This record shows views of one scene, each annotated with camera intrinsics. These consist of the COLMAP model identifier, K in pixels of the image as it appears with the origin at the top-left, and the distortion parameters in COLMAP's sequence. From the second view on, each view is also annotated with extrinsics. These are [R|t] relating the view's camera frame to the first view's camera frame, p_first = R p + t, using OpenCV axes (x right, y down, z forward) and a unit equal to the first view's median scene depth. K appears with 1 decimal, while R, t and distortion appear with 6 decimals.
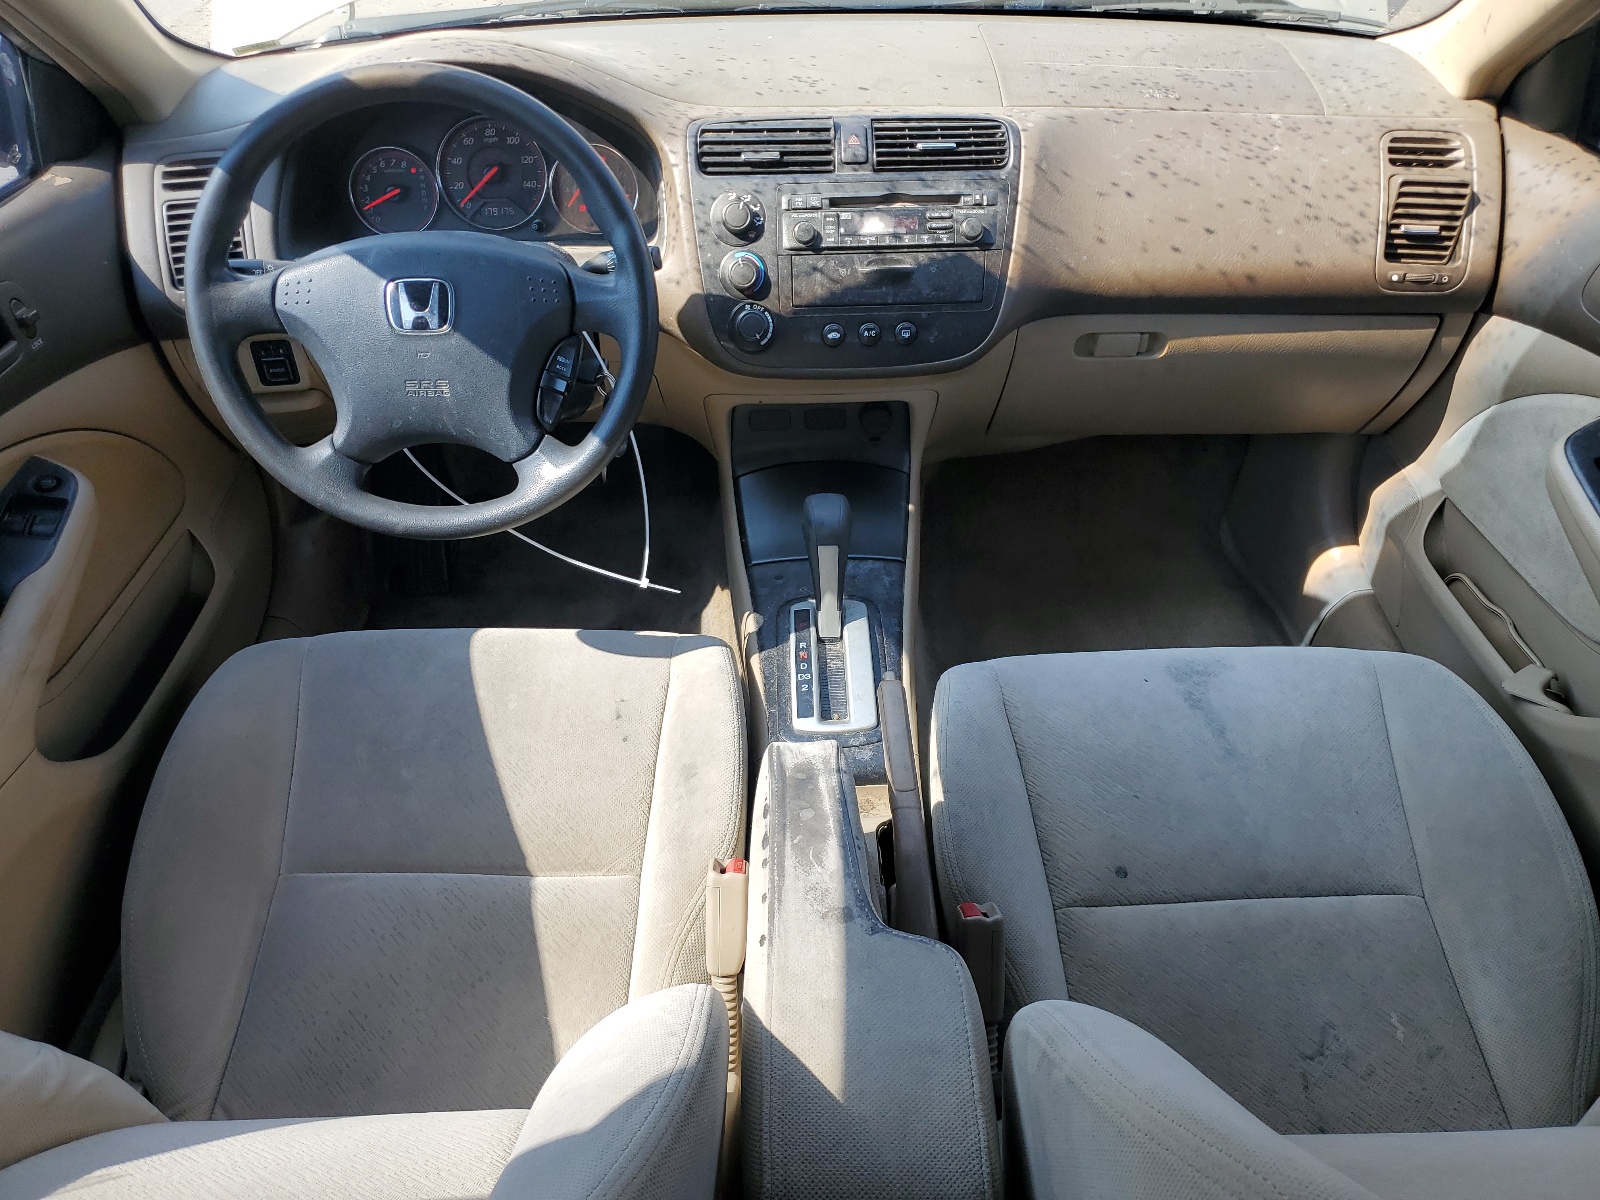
lens RADIAL K [[1222.5, 0, 799.9], [0, 1222.5, 598.4], [0, 0, 1]] dist [-0.013559, -0.002740]
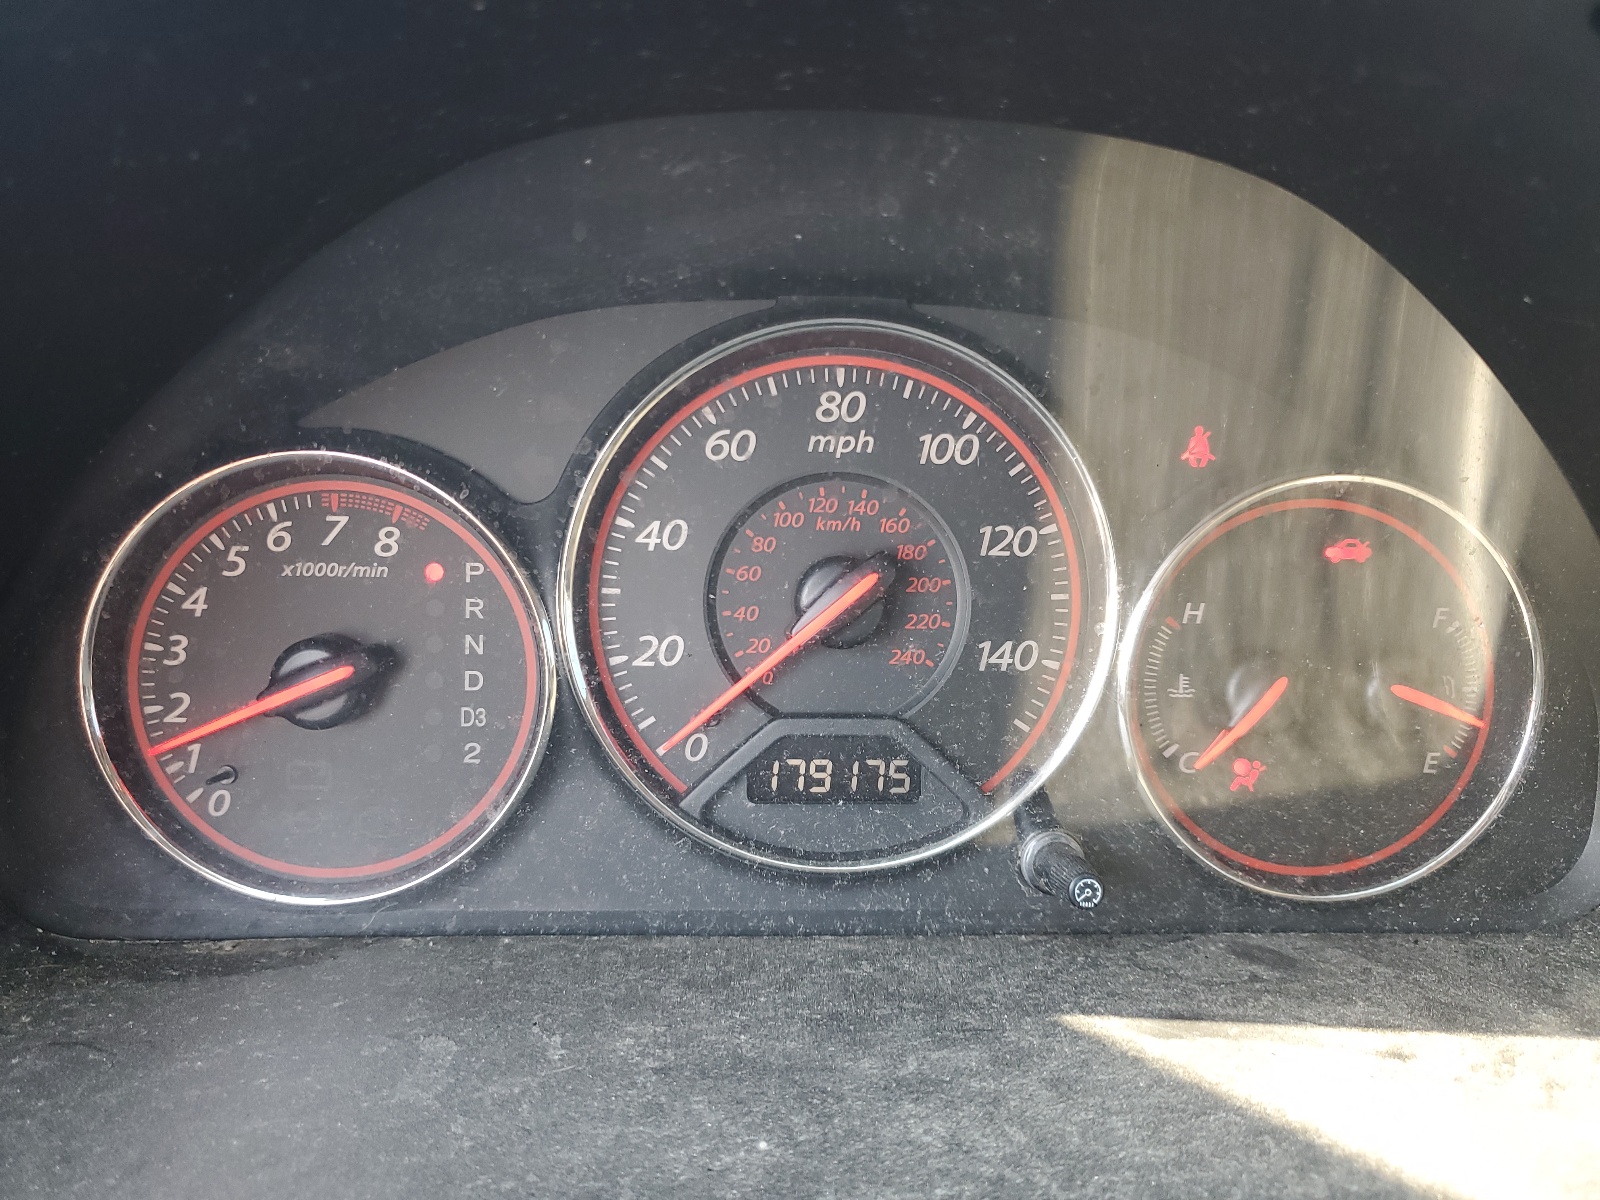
lens RADIAL K [[1222.5, 0, 798.8], [0, 1222.5, 600.6], [0, 0, 1]] dist [-0.013559, -0.002740]
pose [[0.993854, 0.021868, 0.108518, -0.280441], [0.014106, 0.947286, -0.320079, -0.283327], [-0.109797, 0.319642, 0.941155, 0.810105]]
